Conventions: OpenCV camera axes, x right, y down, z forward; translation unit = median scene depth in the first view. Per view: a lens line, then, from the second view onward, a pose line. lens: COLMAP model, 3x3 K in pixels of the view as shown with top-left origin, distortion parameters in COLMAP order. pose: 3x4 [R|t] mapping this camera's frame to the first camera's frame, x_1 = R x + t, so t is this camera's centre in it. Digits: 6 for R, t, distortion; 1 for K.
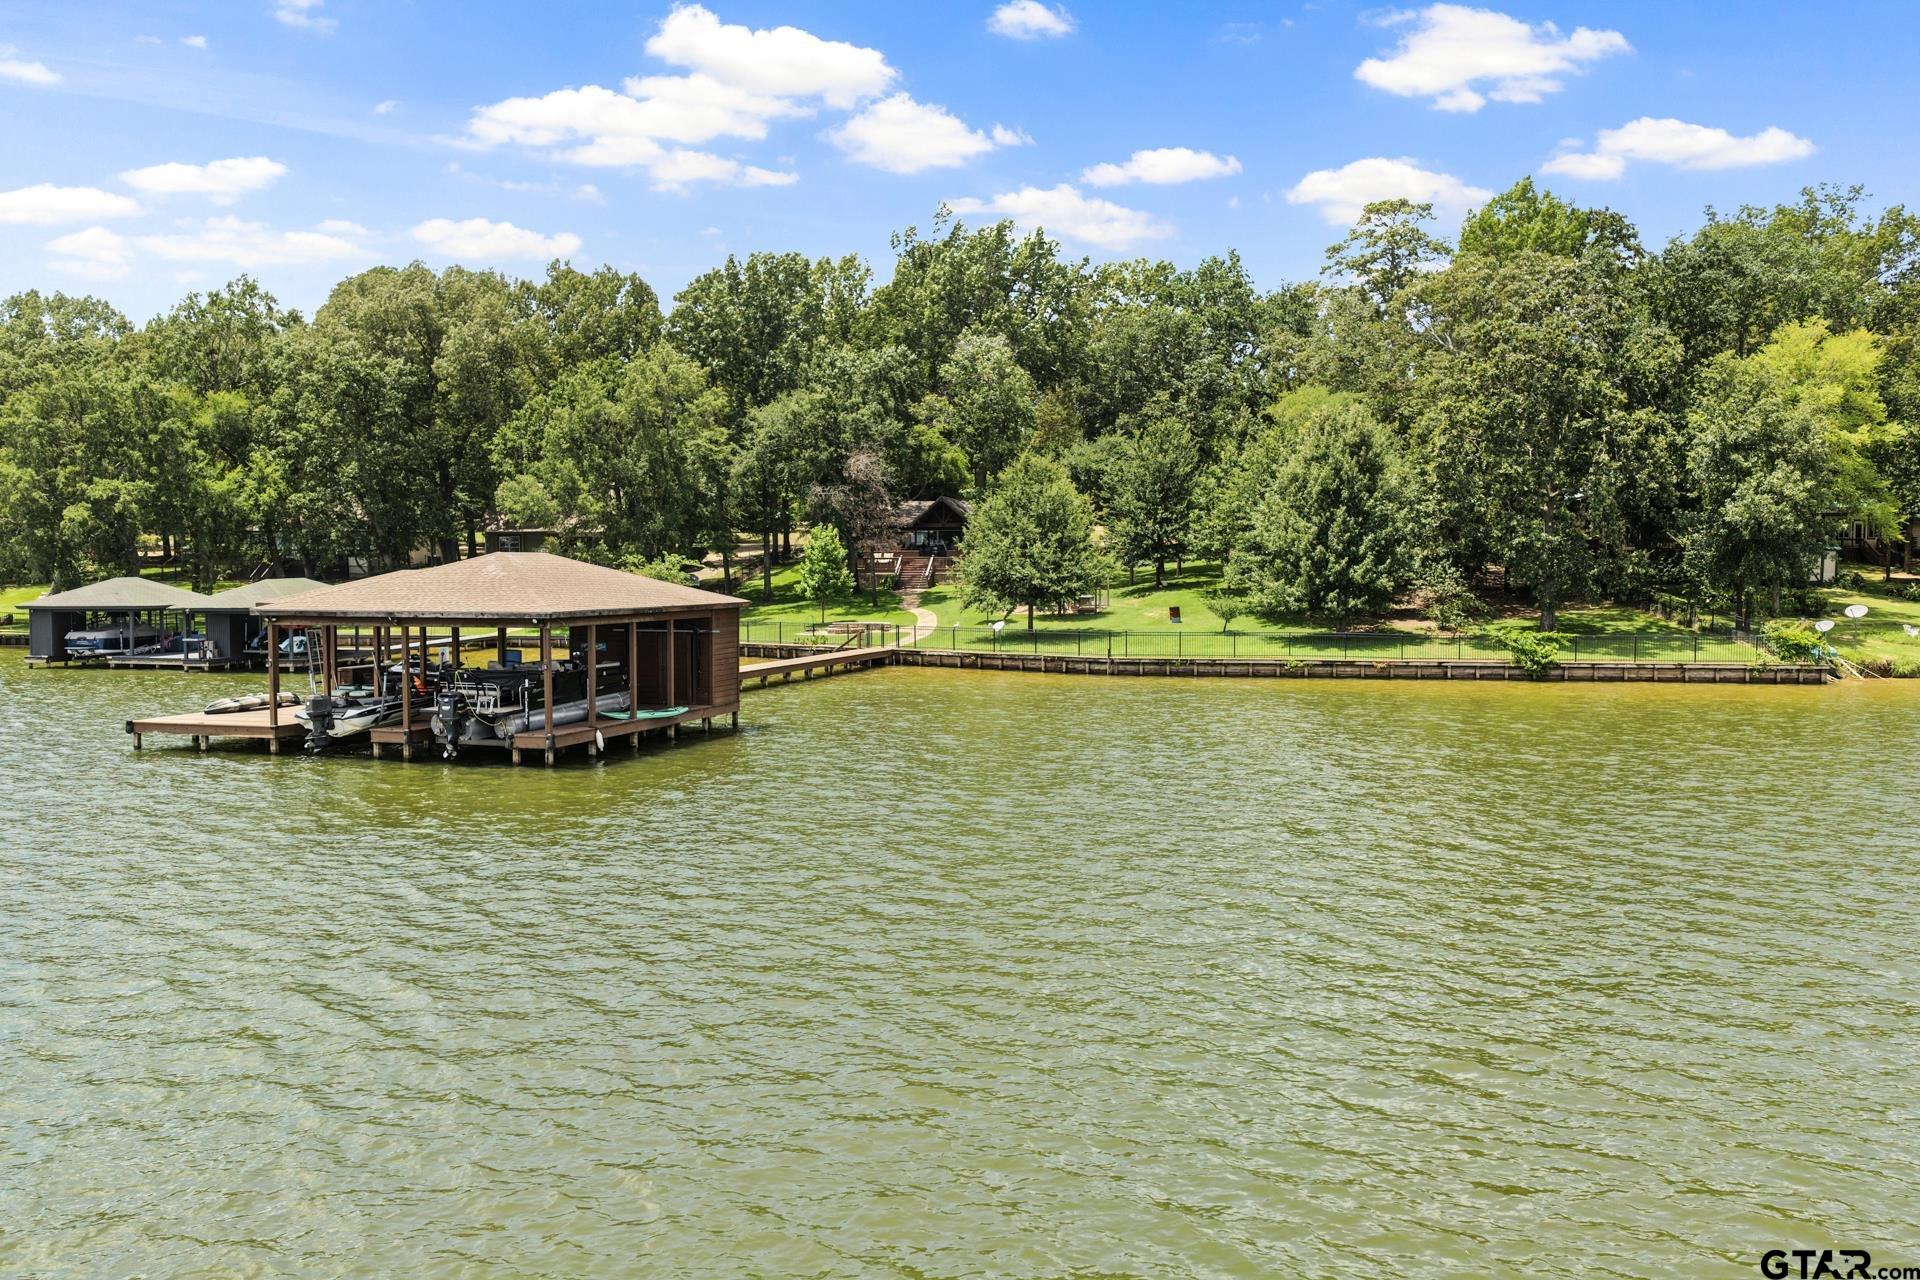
lens RADIAL K [[1599.6, 0, 960.0], [0, 1599.6, 640.0], [0, 0, 1]] dist [-0.002260, 0.061390]
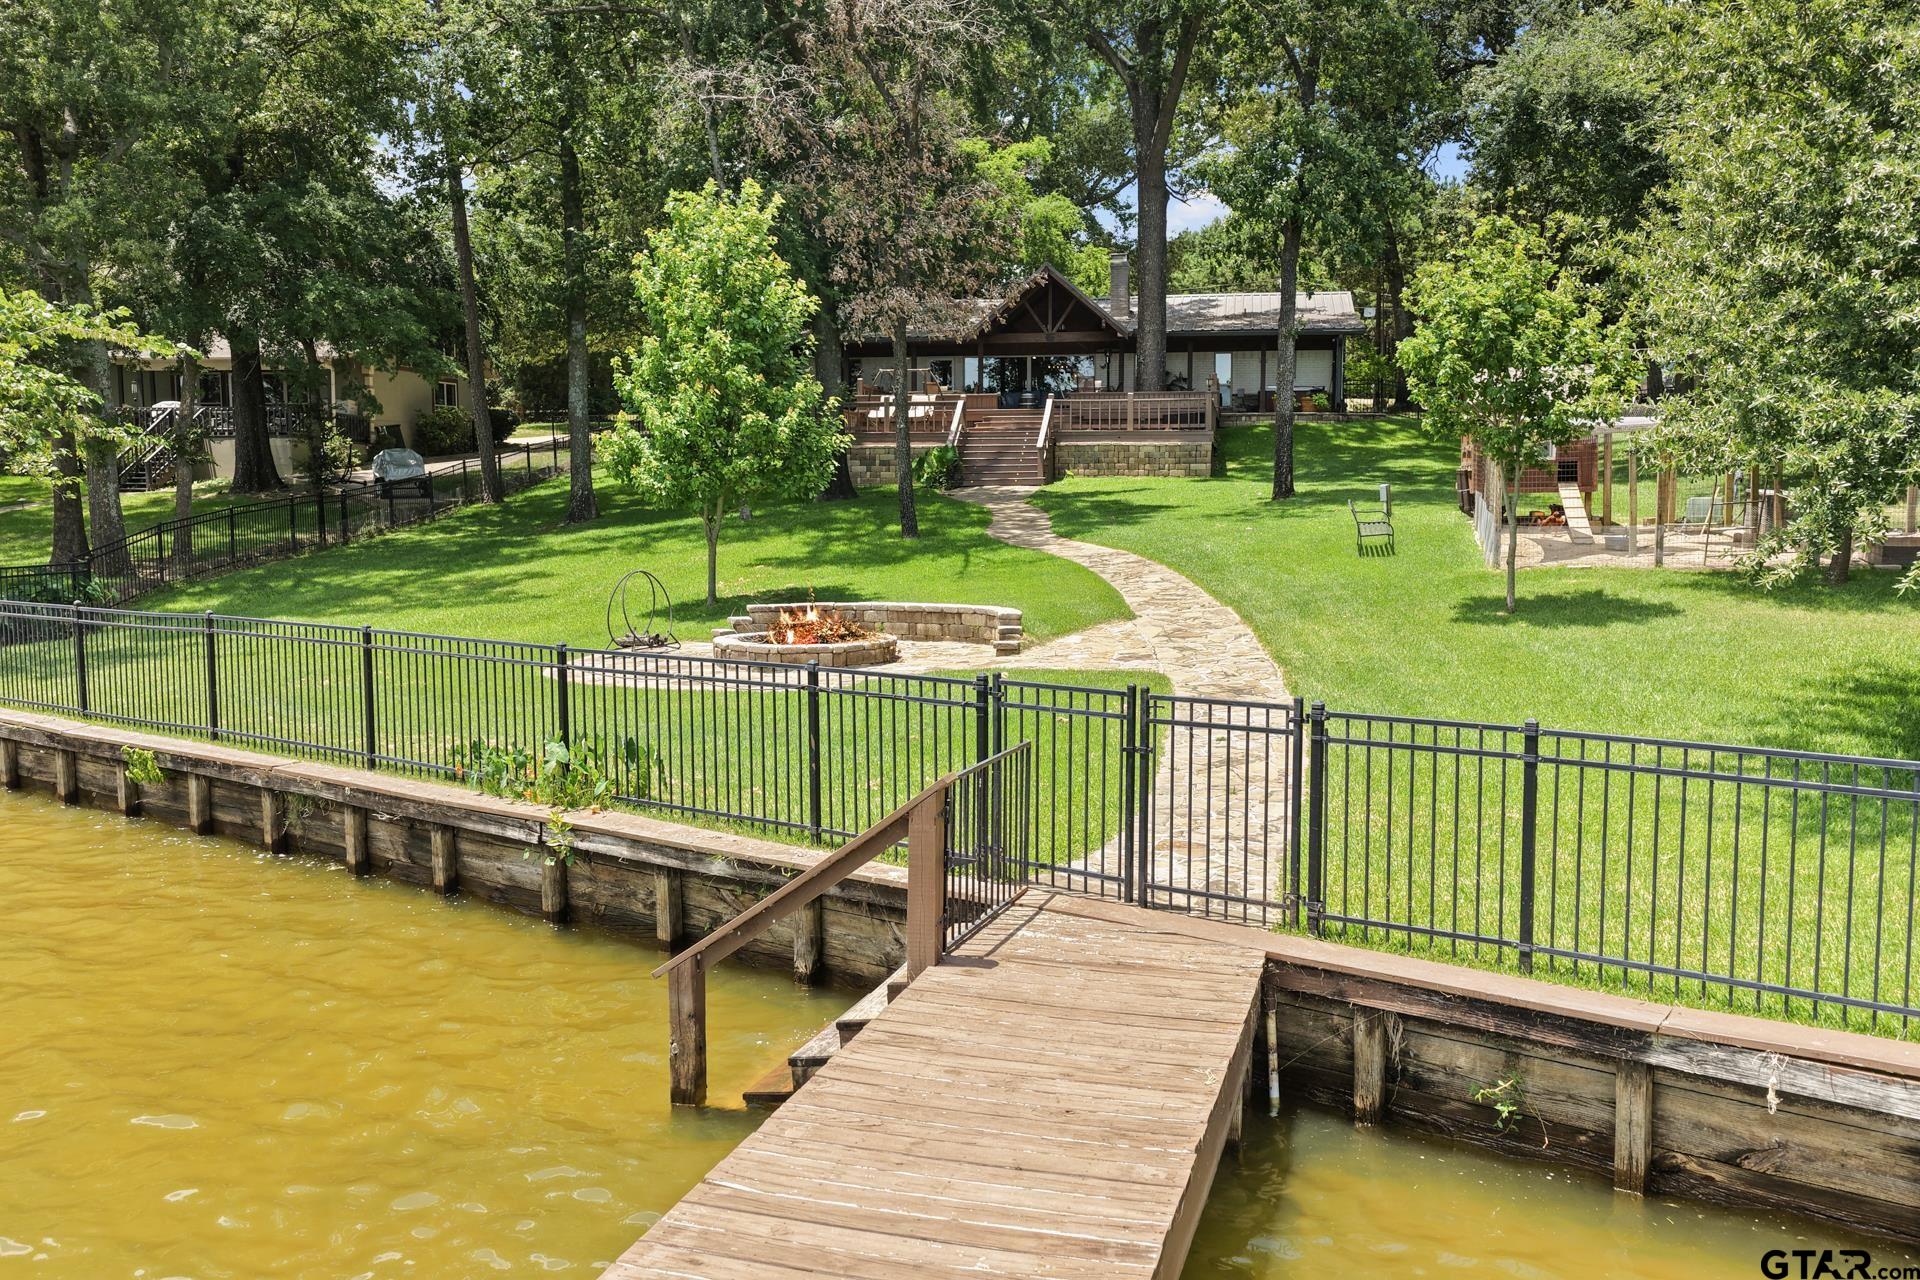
lens RADIAL K [[1599.6, 0, 960.0], [0, 1599.6, 640.0], [0, 0, 1]] dist [-0.002260, 0.061390]
pose [[0.999794, -0.001854, 0.020199, -0.053987], [0.001104, 0.999313, 0.037049, -0.013023], [-0.020254, -0.037020, 0.999109, 0.759040]]
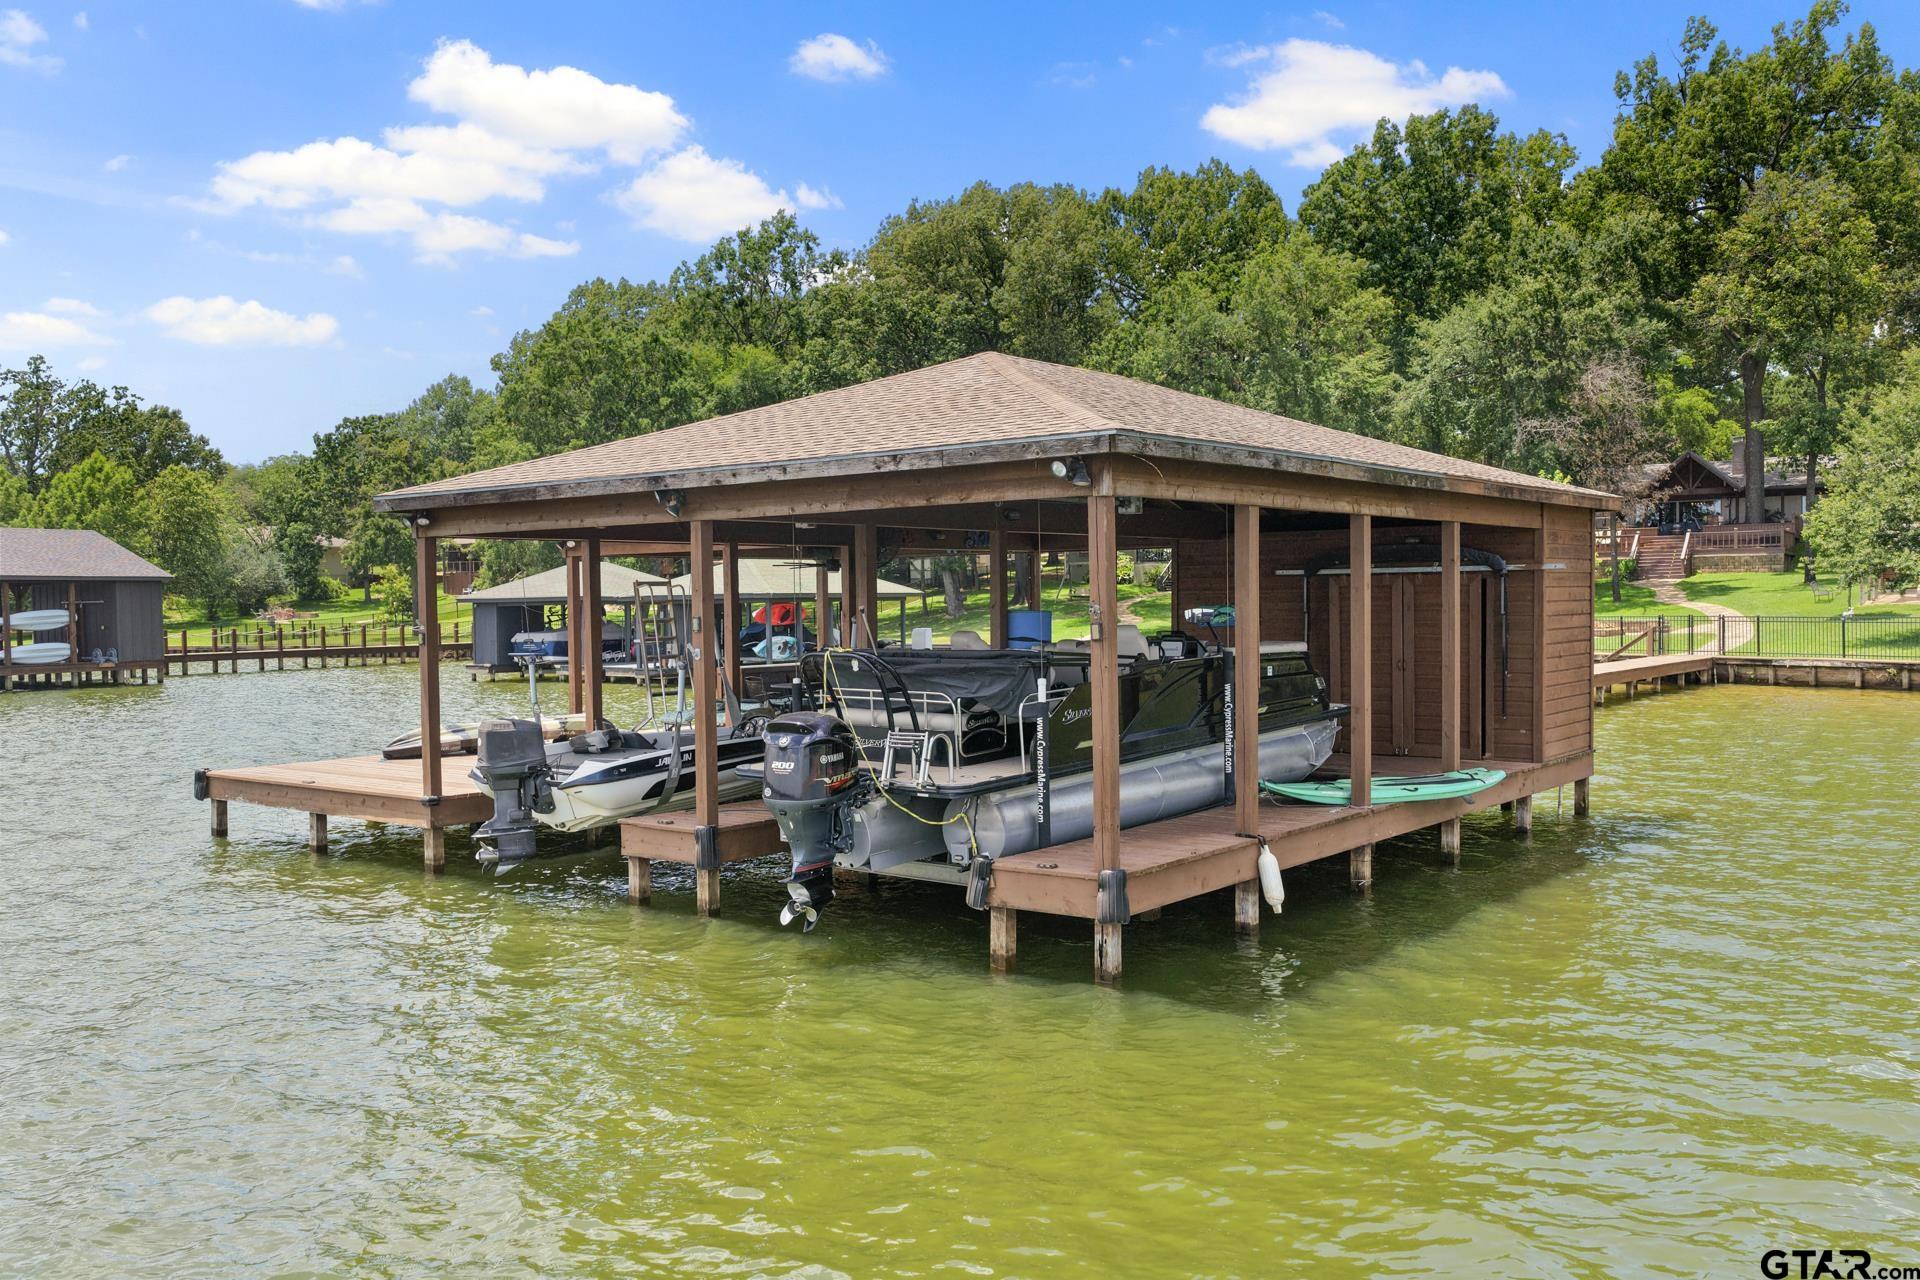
lens RADIAL K [[1564.6, 0, 960.0], [0, 1564.6, 640.0], [0, 0, 1]] dist [0.000747, -0.000014]
pose [[0.932547, -0.004964, -0.361015, -0.078892], [-0.002920, 0.999769, -0.021289, 0.010653], [0.361038, 0.020907, 0.932317, 0.319218]]
